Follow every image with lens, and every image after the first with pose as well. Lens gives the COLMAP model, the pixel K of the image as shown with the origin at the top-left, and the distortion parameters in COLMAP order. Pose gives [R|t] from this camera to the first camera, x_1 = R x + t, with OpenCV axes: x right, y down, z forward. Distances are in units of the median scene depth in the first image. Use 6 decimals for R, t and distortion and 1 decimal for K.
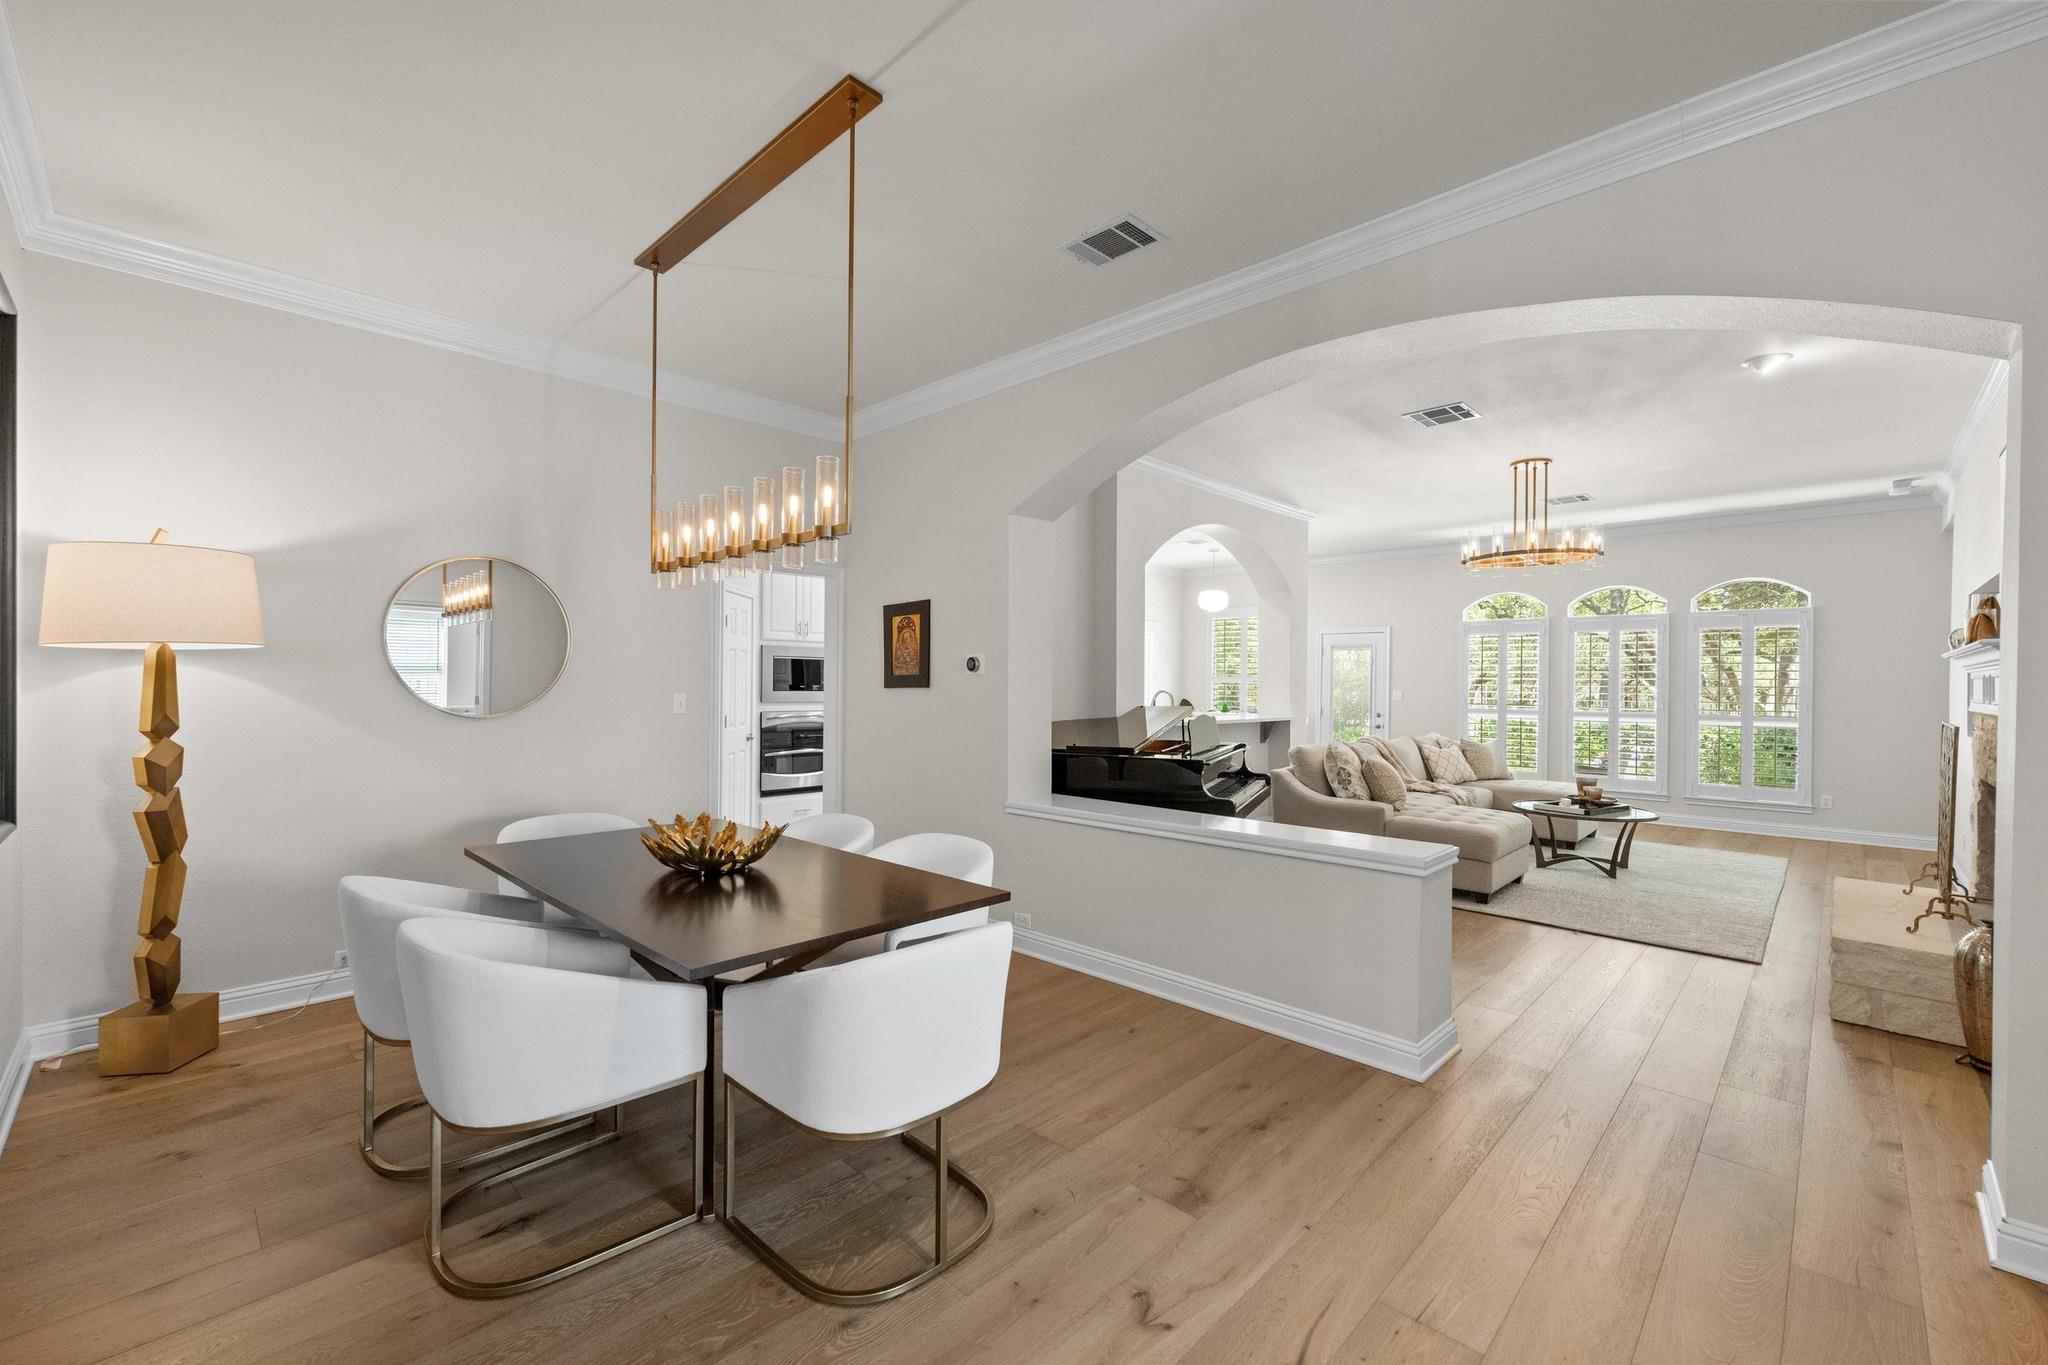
lens RADIAL K [[848.6, 0, 1019.5], [0, 848.6, 683.4], [0, 0, 1]] dist [-0.001486, -0.000539]
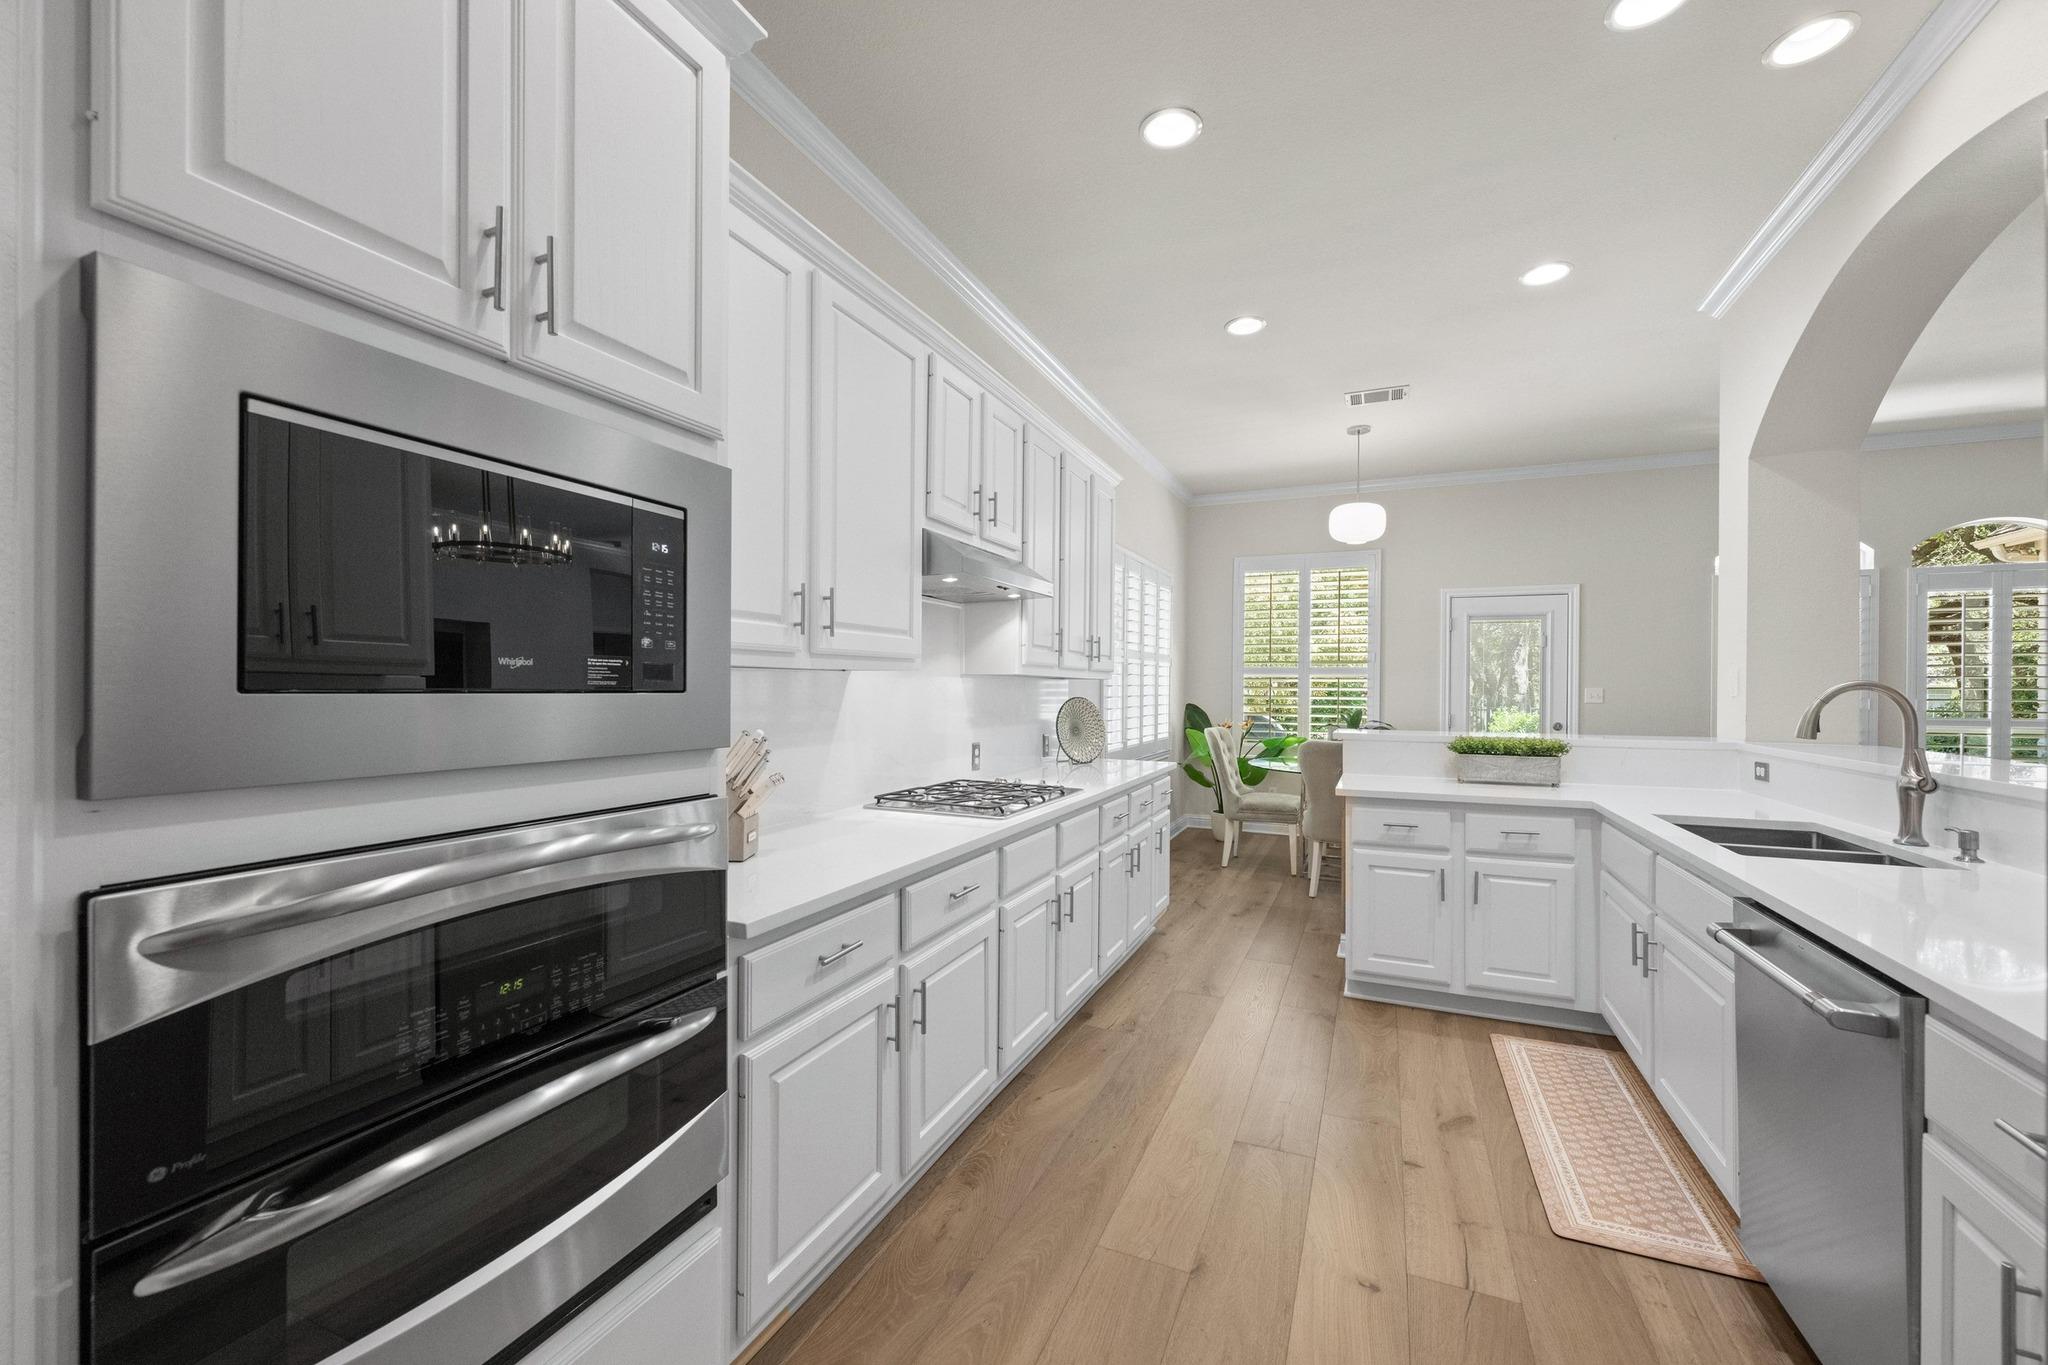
lens RADIAL K [[814.1, 0, 1034.5], [0, 814.1, 689.2], [0, 0, 1]] dist [-0.005301, 0.000649]
pose [[0.932536, -0.005509, 0.361036, -0.262376], [0.004045, 0.999980, 0.004810, 0.009408], [-0.361055, -0.003025, 0.932540, 0.984419]]
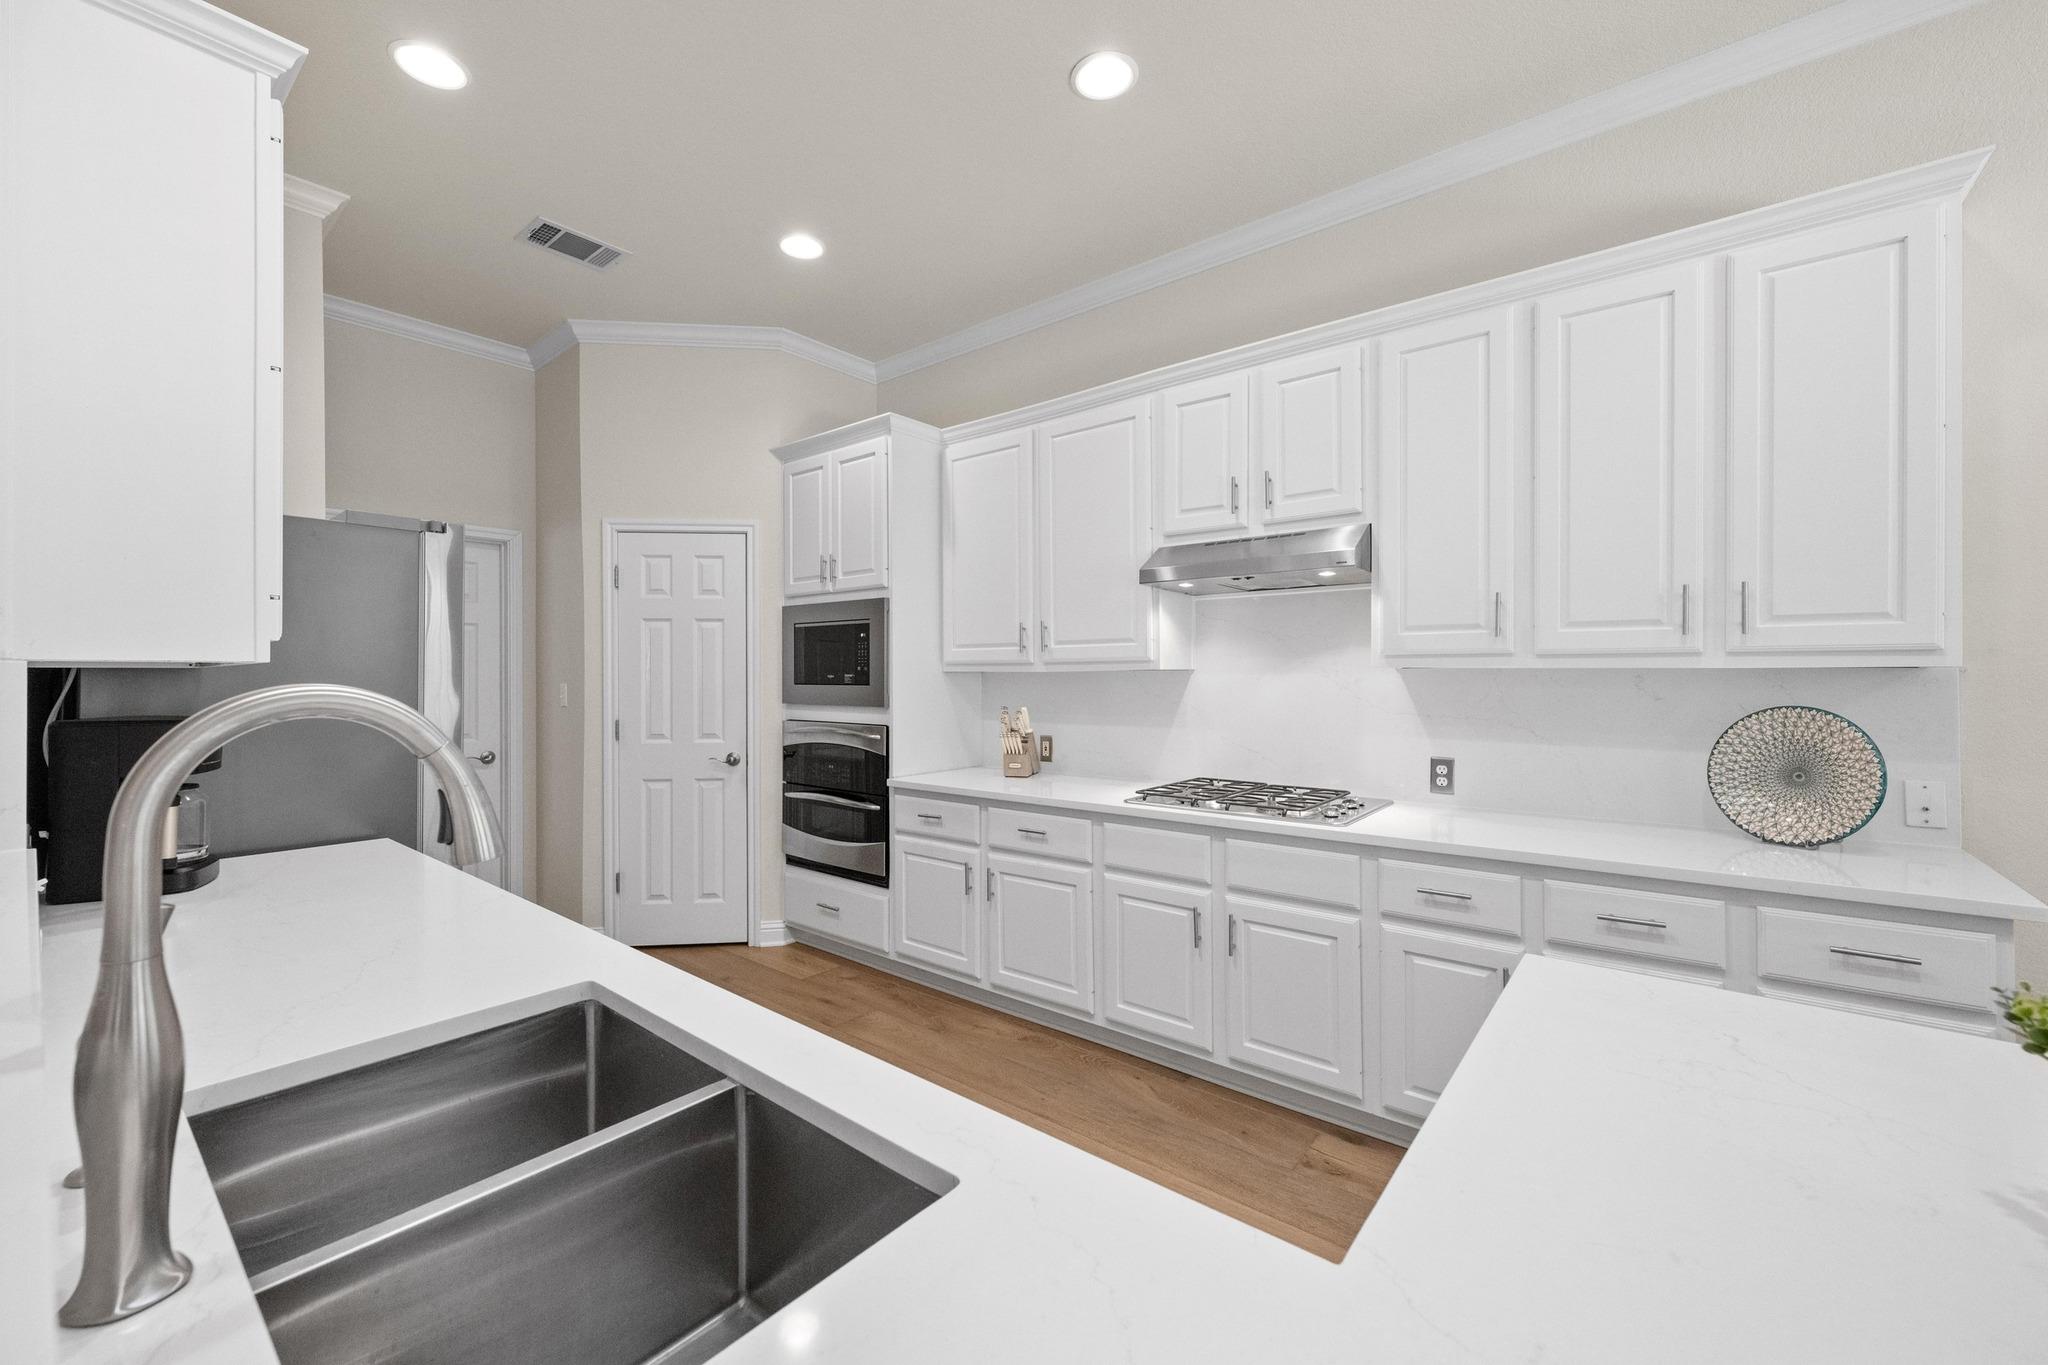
lens RADIAL K [[814.1, 0, 1017.2], [0, 814.1, 671.6], [0, 0, 1]] dist [-0.005301, 0.000649]
pose [[0.081338, -0.014608, -0.996580, 0.313697], [0.003286, 0.999891, -0.014388, 0.009637], [0.996681, -0.002105, 0.081377, 1.268684]]
